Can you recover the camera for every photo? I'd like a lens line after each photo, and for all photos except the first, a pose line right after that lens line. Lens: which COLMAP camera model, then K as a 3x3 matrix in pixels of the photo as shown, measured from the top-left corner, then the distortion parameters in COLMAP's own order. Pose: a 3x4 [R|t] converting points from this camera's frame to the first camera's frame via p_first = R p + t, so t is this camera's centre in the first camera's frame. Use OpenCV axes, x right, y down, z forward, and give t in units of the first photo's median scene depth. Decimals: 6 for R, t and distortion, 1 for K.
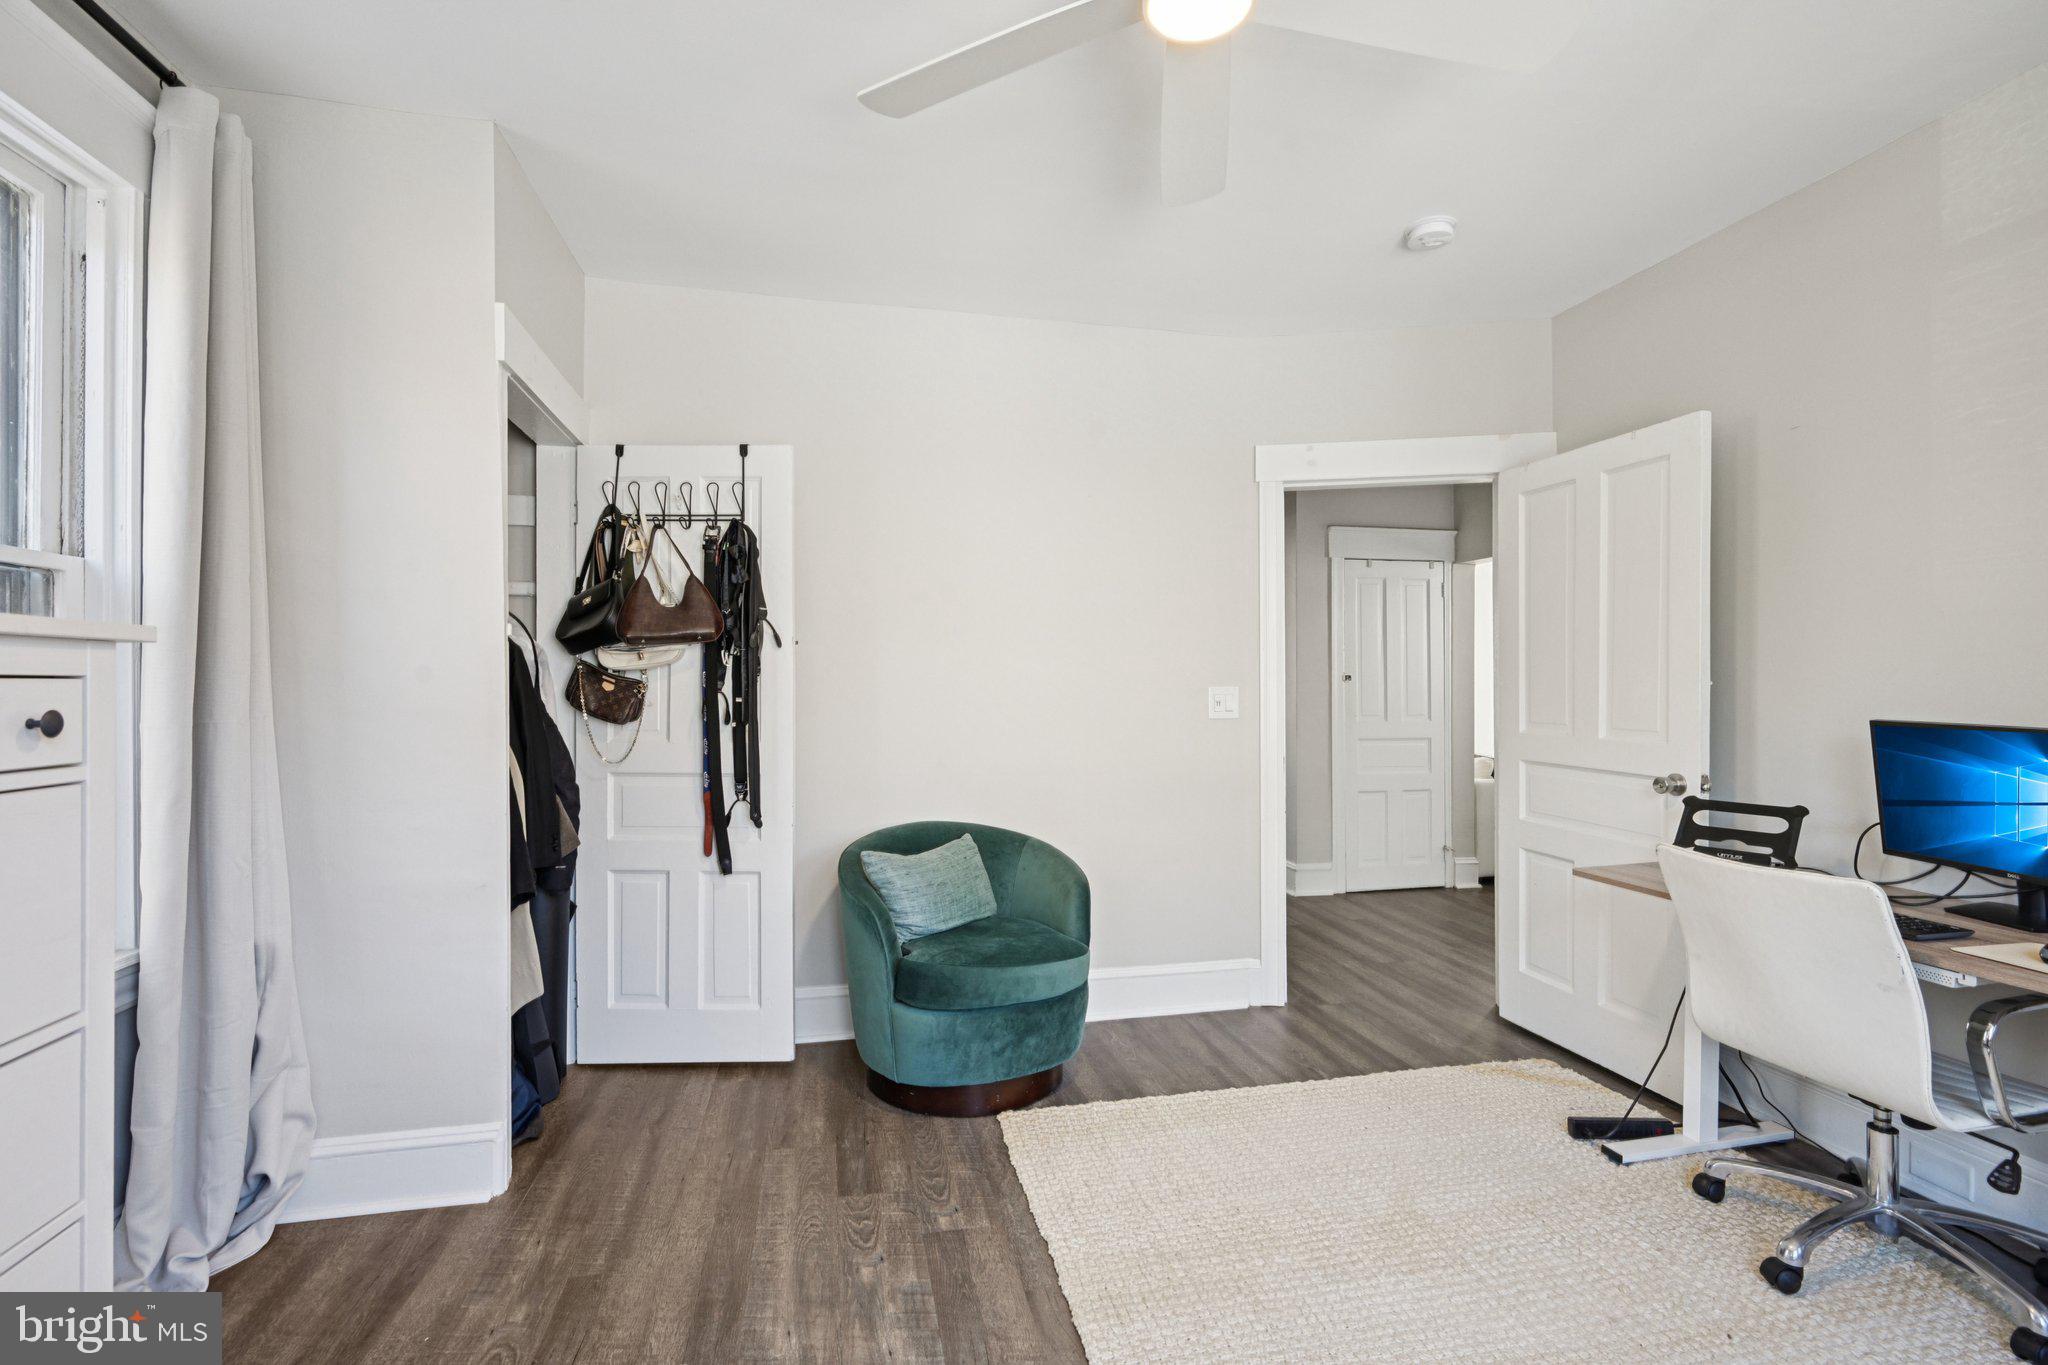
lens RADIAL K [[917.5, 0, 1023.9], [0, 917.5, 682.4], [0, 0, 1]] dist [-0.000800, -0.000146]
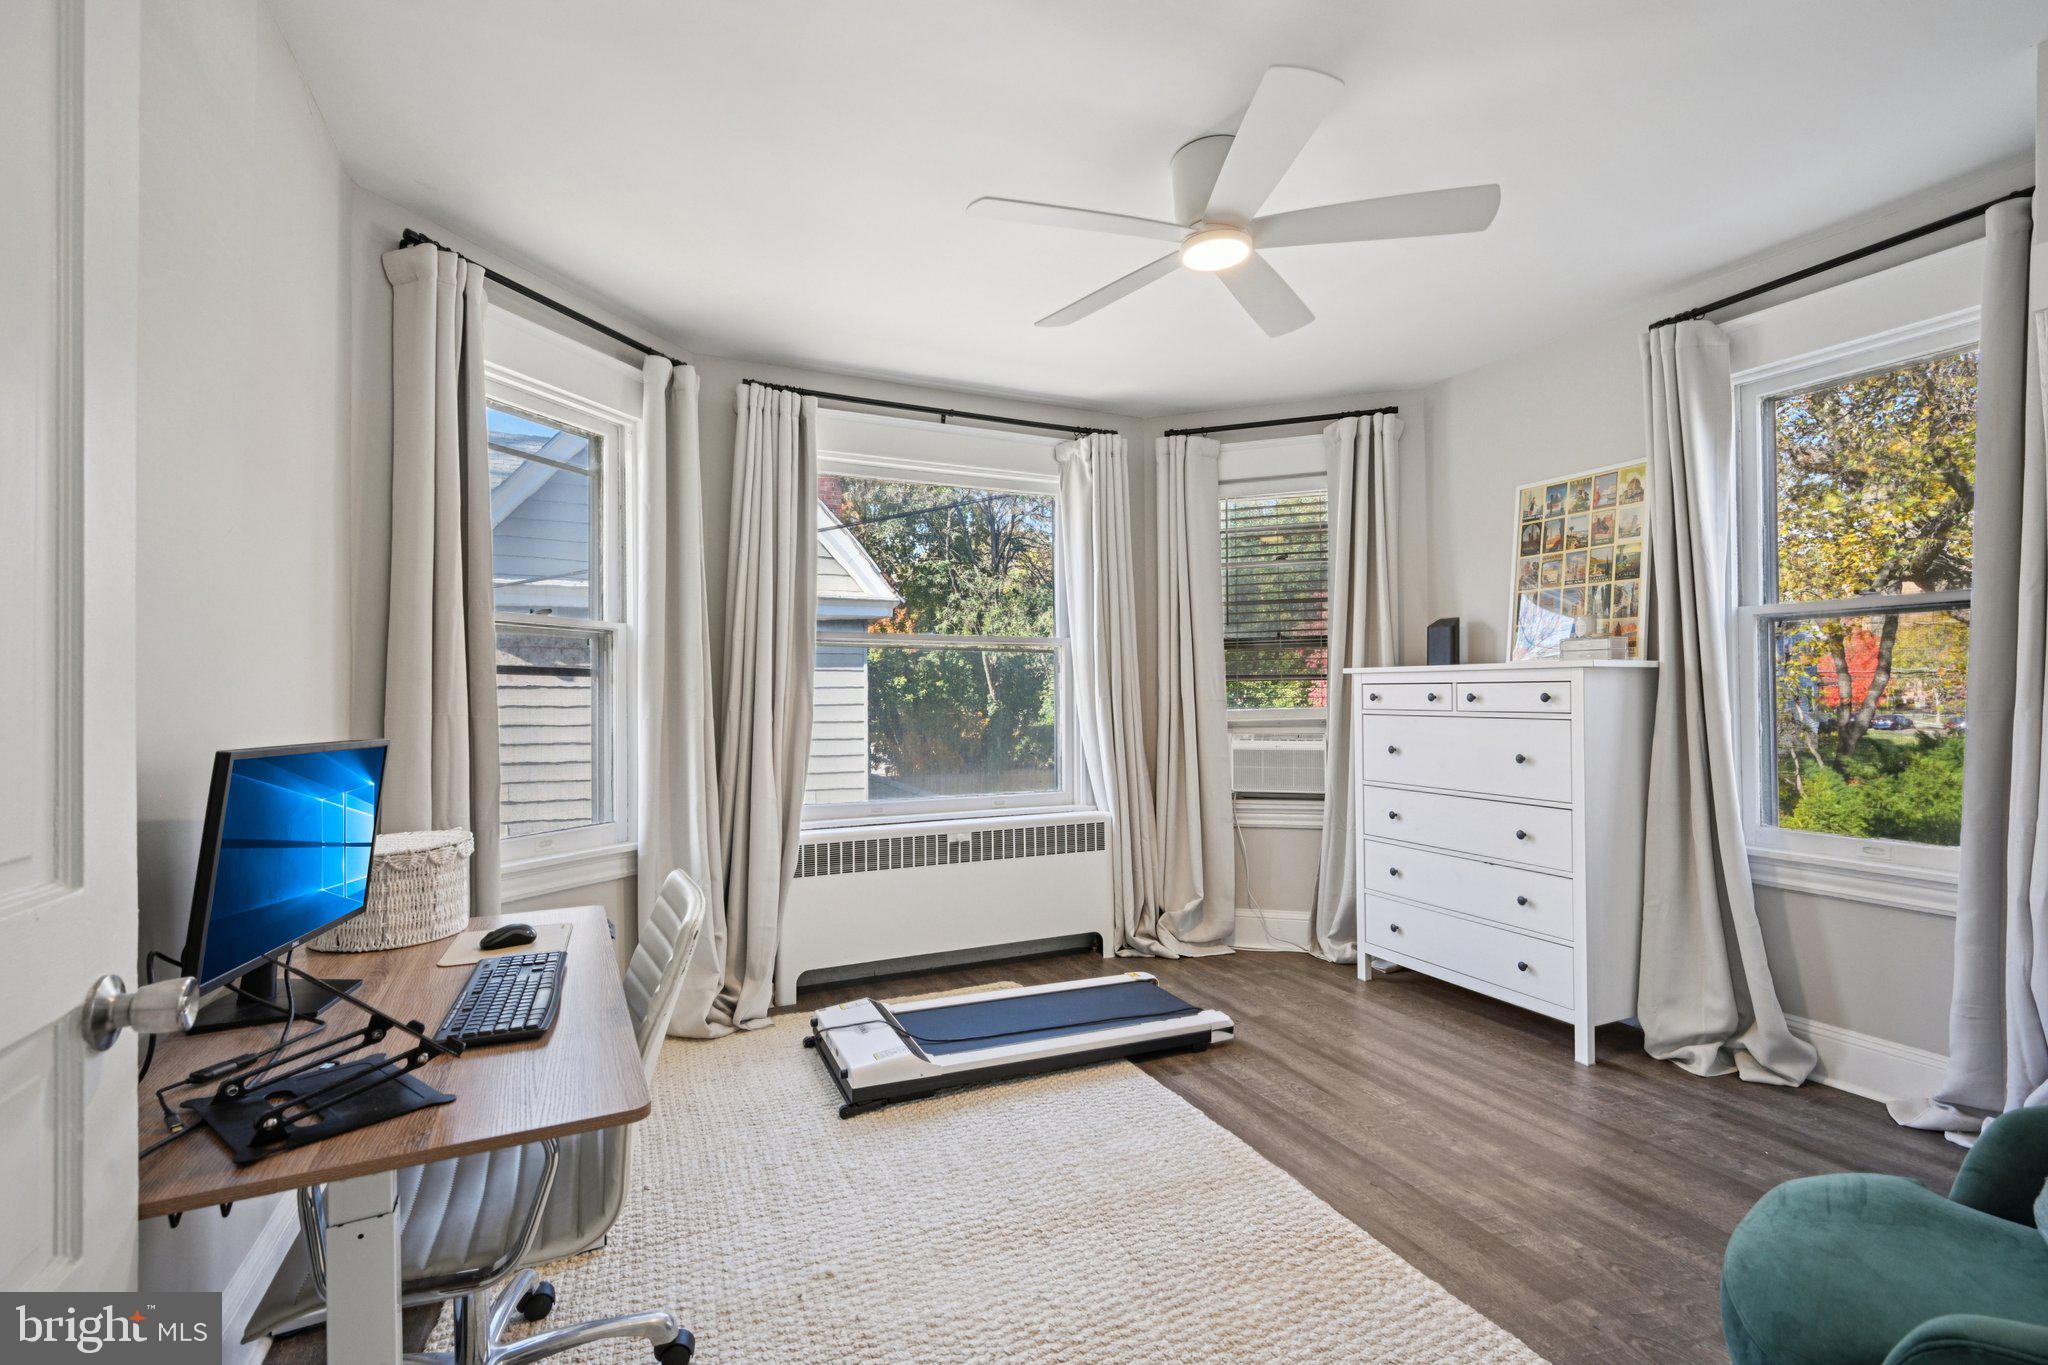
lens RADIAL K [[917.5, 0, 1023.9], [0, 917.5, 682.4], [0, 0, 1]] dist [-0.000800, -0.000146]
pose [[-0.974647, 0.004655, -0.223700, 0.695883], [0.007275, 0.999914, -0.010888, 0.008727], [0.223630, -0.012239, -0.974597, 1.953267]]
